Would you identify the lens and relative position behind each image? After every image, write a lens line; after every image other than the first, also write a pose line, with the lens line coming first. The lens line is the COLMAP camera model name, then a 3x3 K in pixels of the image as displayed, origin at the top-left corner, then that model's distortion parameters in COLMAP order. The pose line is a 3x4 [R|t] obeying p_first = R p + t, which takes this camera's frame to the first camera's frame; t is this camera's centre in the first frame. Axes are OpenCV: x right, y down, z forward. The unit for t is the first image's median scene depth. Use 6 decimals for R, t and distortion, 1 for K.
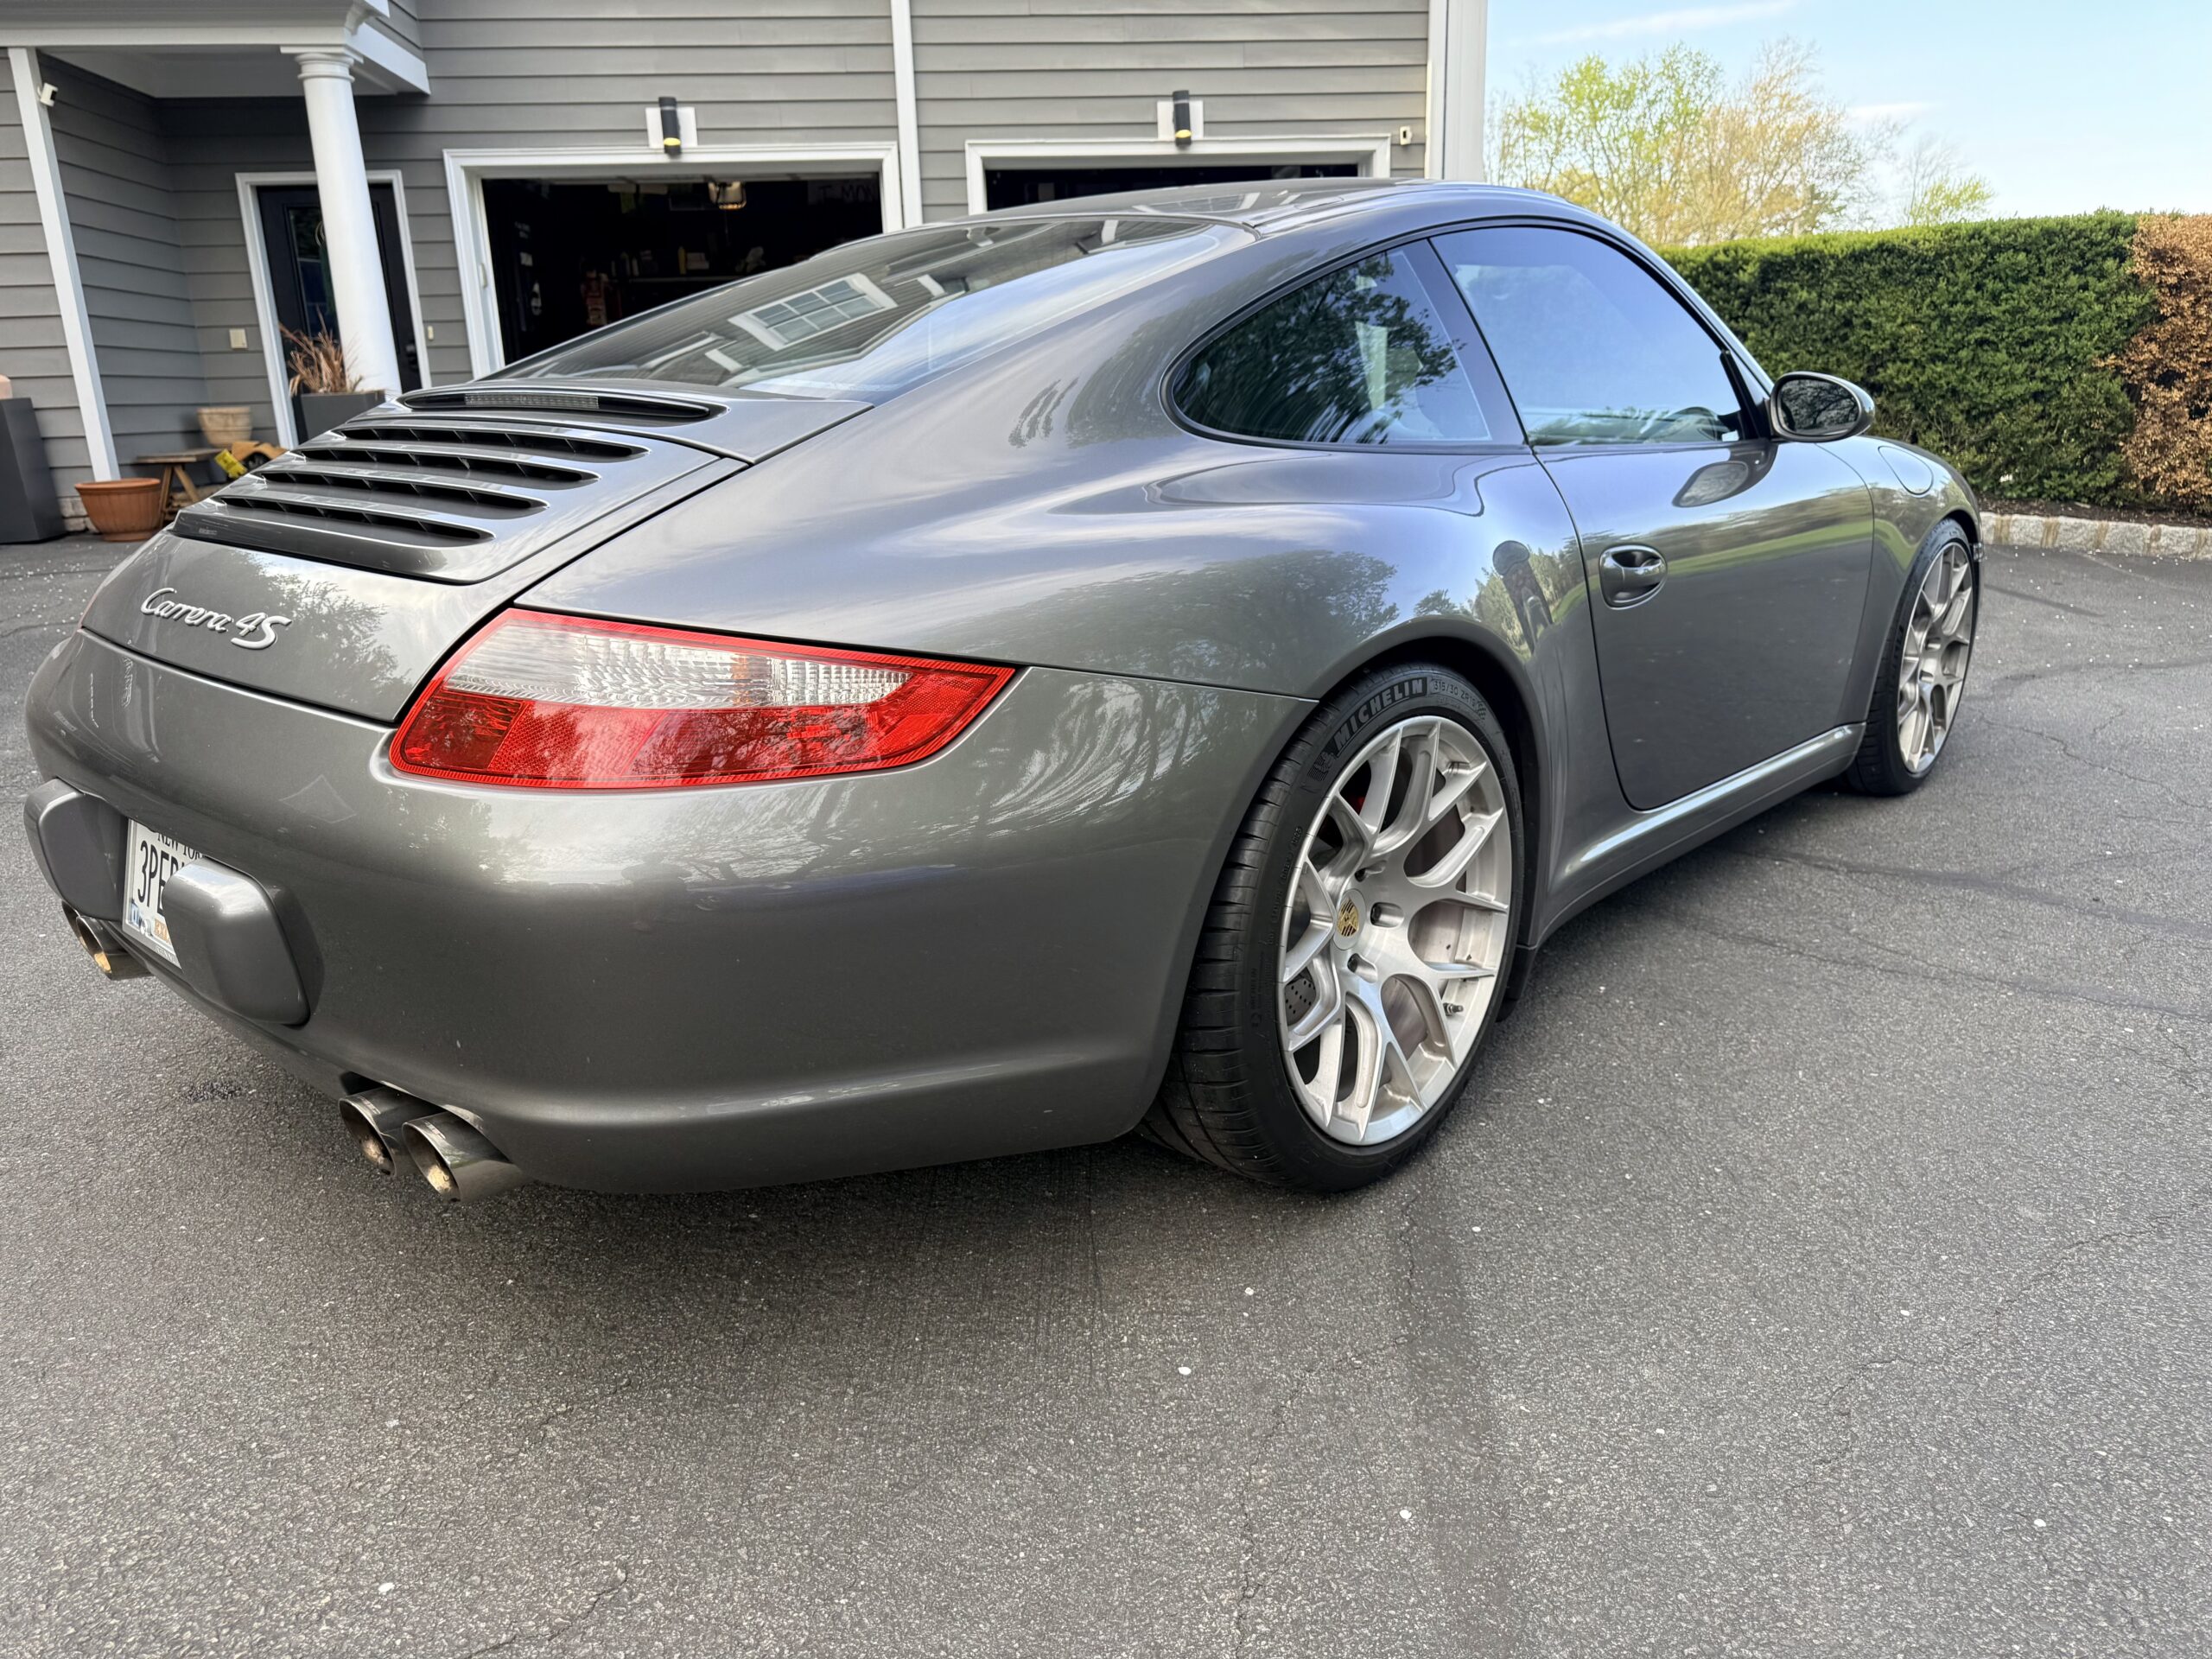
lens RADIAL K [[1599.1, 0, 1095.4], [0, 1599.1, 833.2], [0, 0, 1]] dist [0.022298, -0.018703]
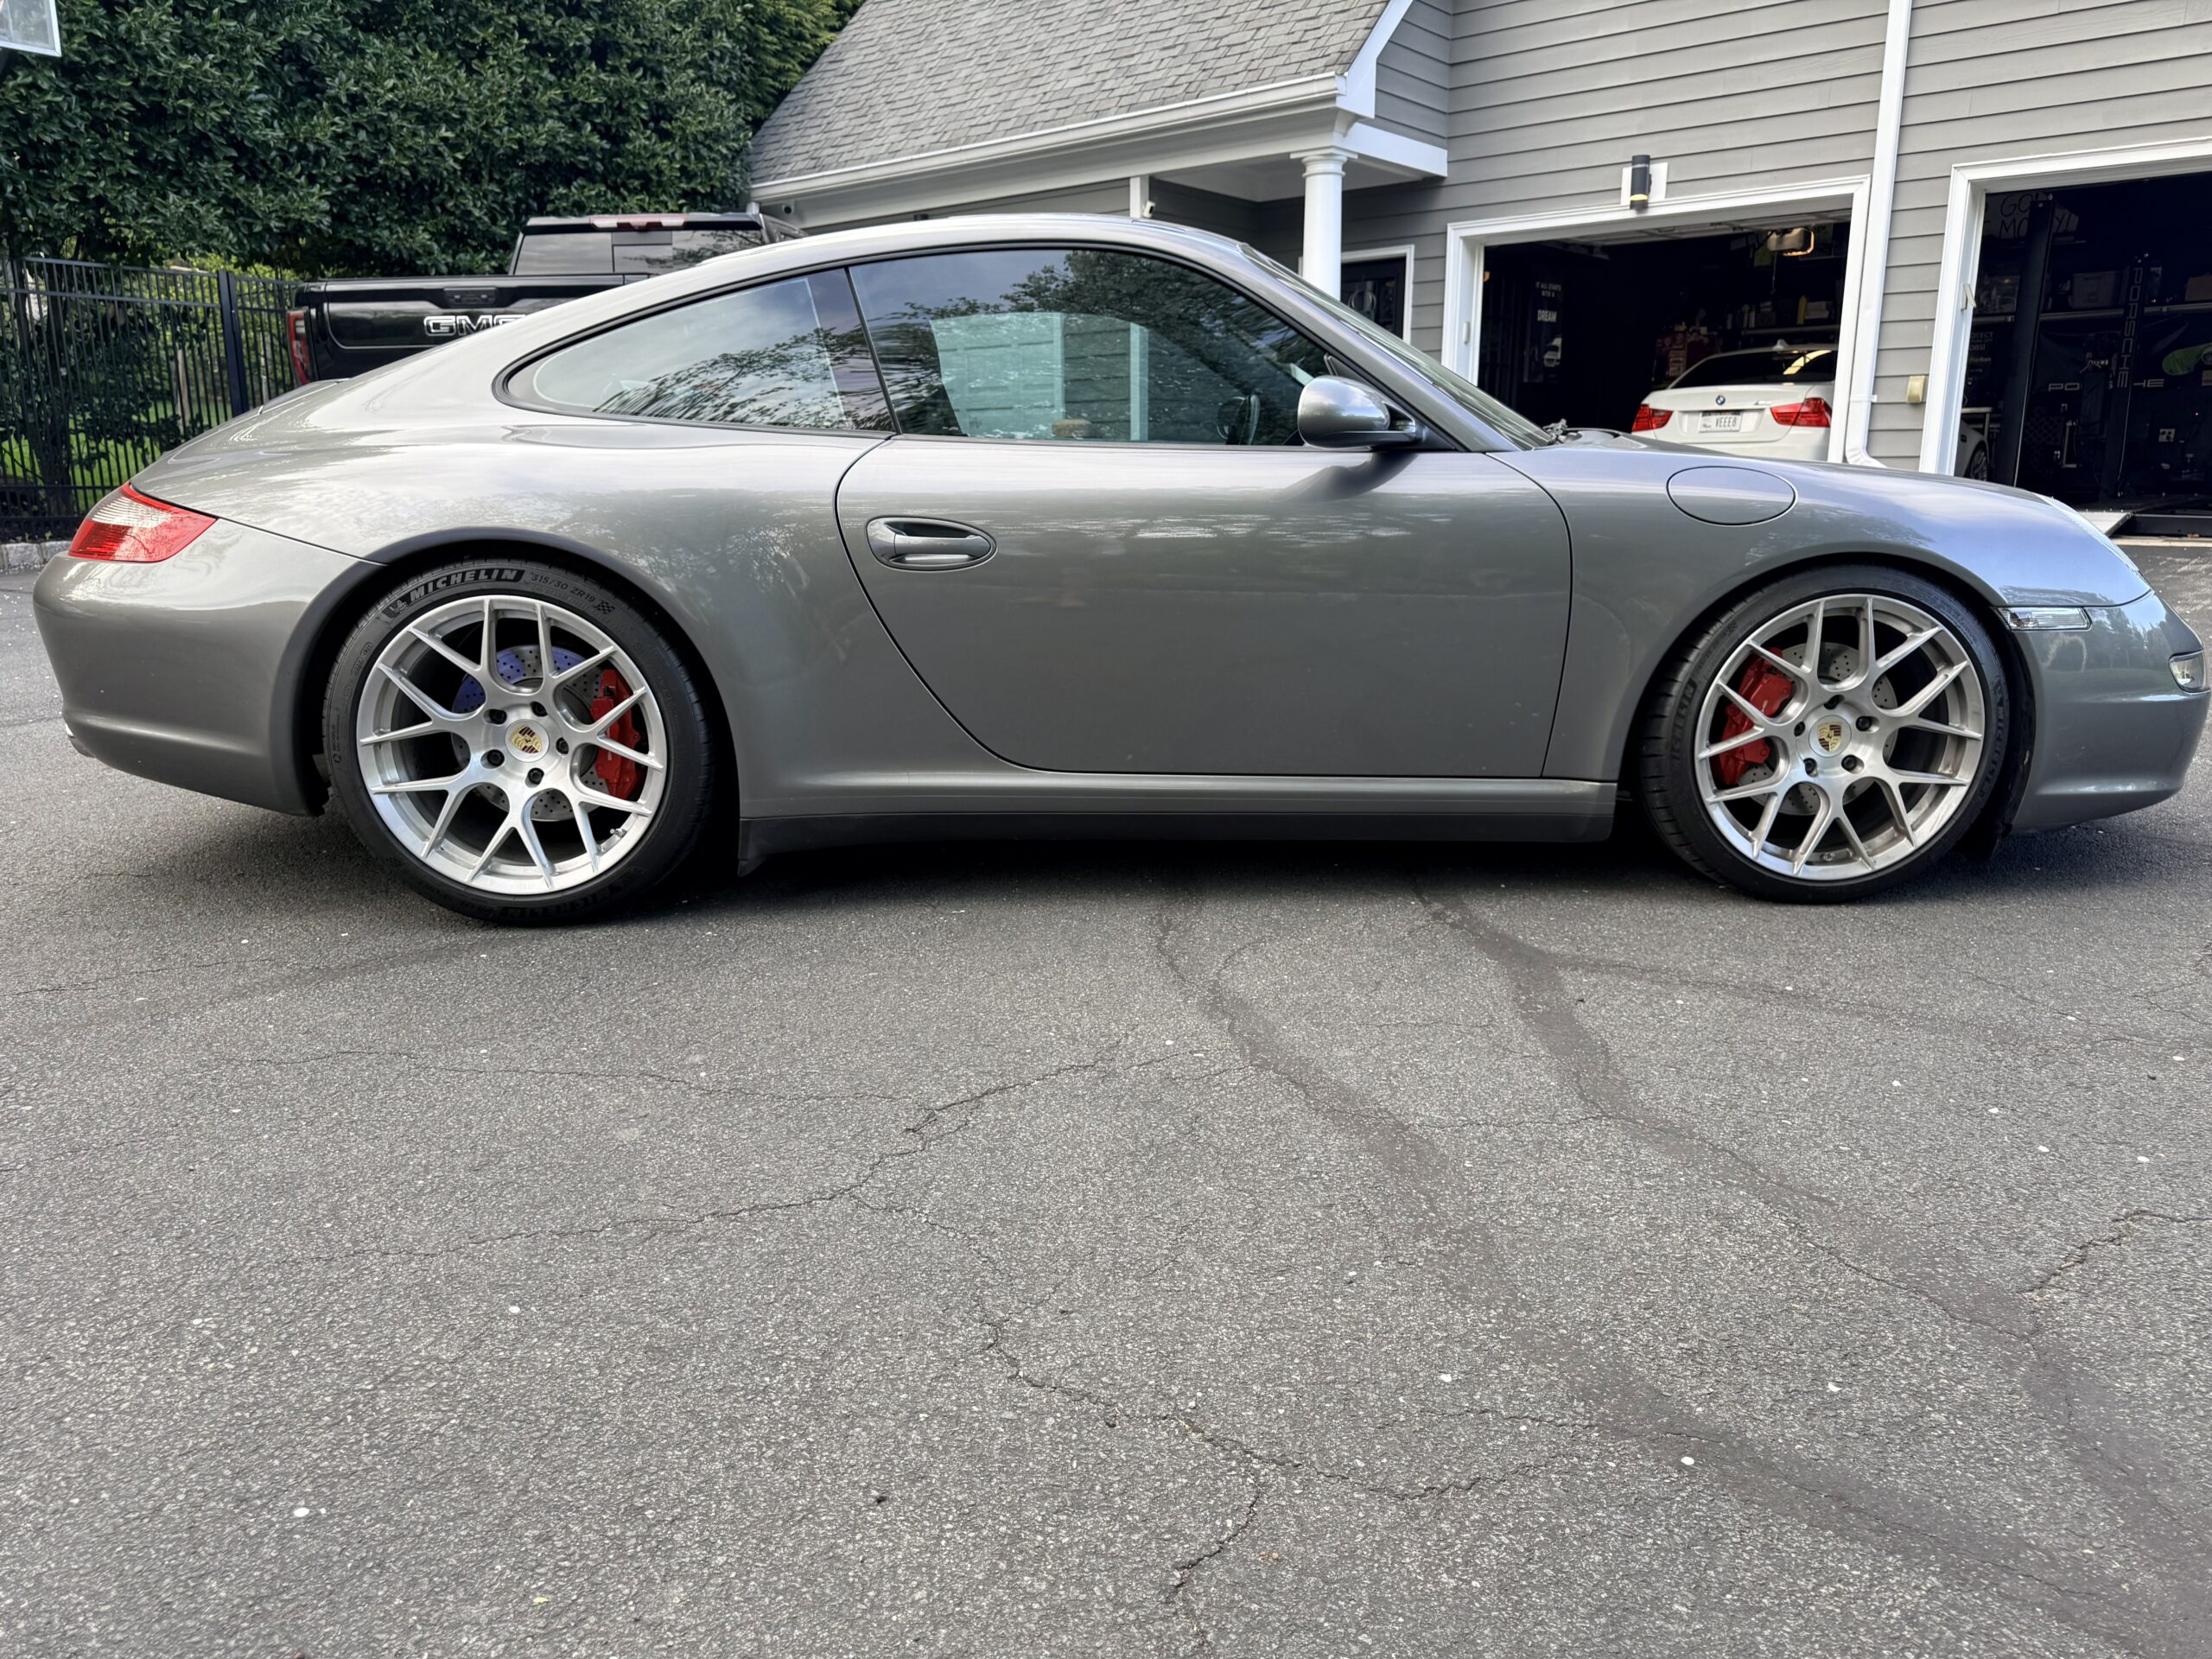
lens RADIAL K [[1599.1, 0, 1095.4], [0, 1599.1, 833.2], [0, 0, 1]] dist [0.022298, -0.018703]
pose [[0.683321, 0.188911, -0.705255, 0.312917], [-0.214193, 0.975313, 0.053717, -0.010346], [0.697992, 0.114355, 0.706916, 0.068984]]
